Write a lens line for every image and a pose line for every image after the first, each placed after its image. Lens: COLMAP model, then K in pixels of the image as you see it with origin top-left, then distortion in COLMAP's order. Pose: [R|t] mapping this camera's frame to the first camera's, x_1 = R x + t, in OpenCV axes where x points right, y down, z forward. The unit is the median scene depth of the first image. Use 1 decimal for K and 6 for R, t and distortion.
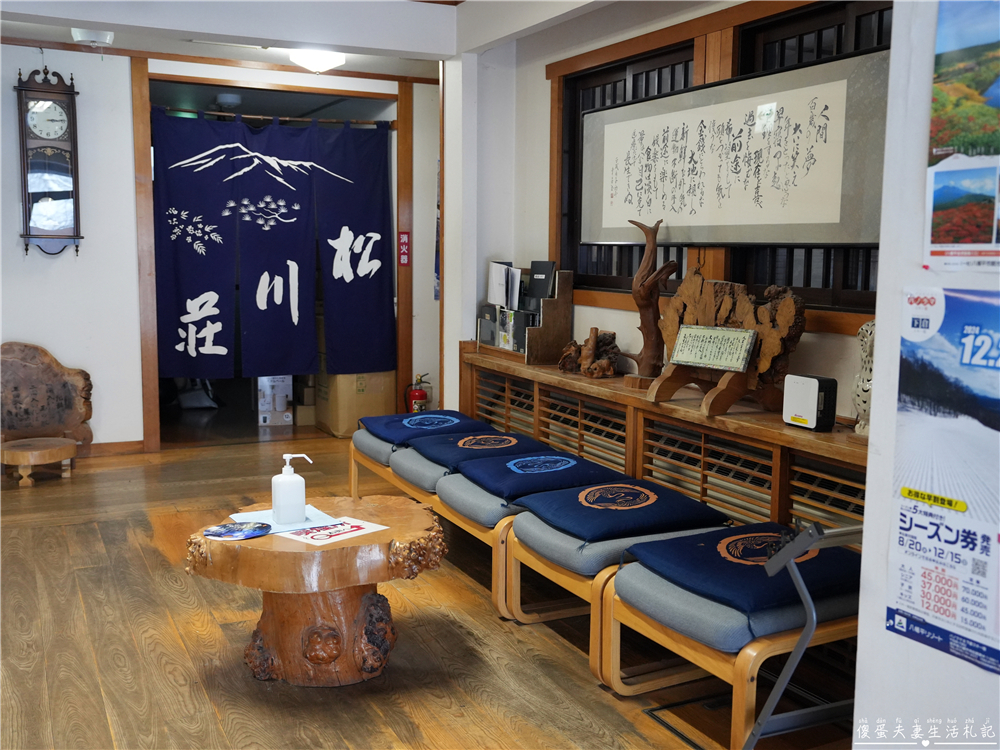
lens RADIAL K [[1034.2, 0, 500.0], [0, 1034.2, 375.0], [0, 0, 1]] dist [-0.040652, 0.122476]
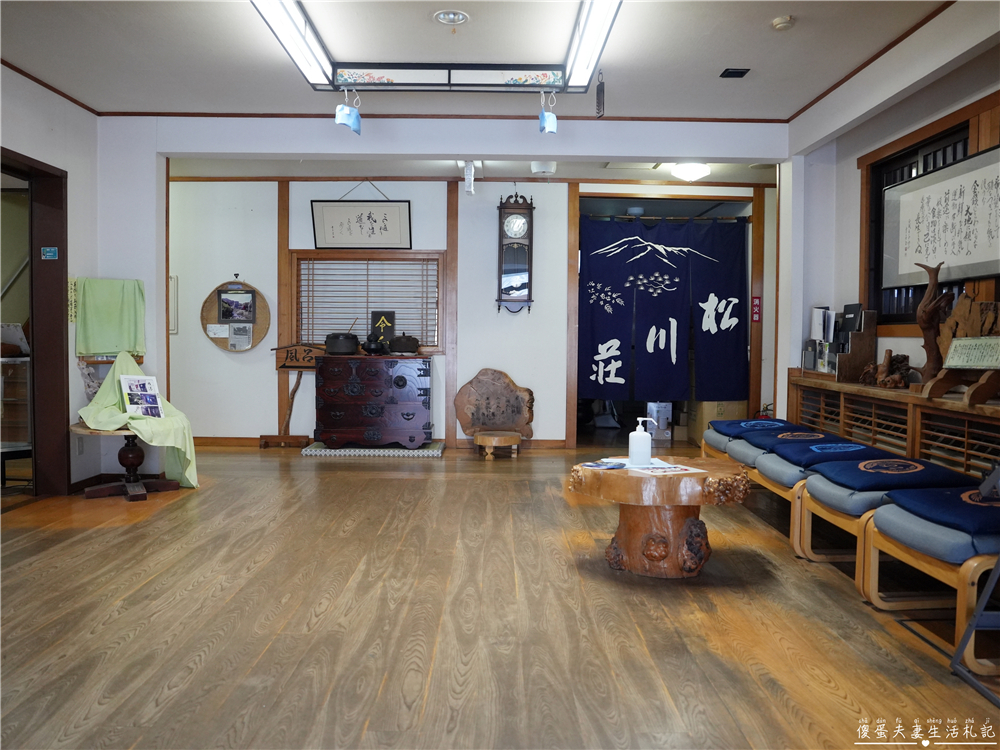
lens RADIAL K [[787.9, 0, 500.0], [0, 787.9, 375.0], [0, 0, 1]] dist [-0.108364, 0.085639]
pose [[0.901565, 0.017104, -0.432305, 0.070728], [-0.052581, 0.996143, -0.070245, 0.078885], [0.429436, 0.086062, 0.898987, -0.066228]]
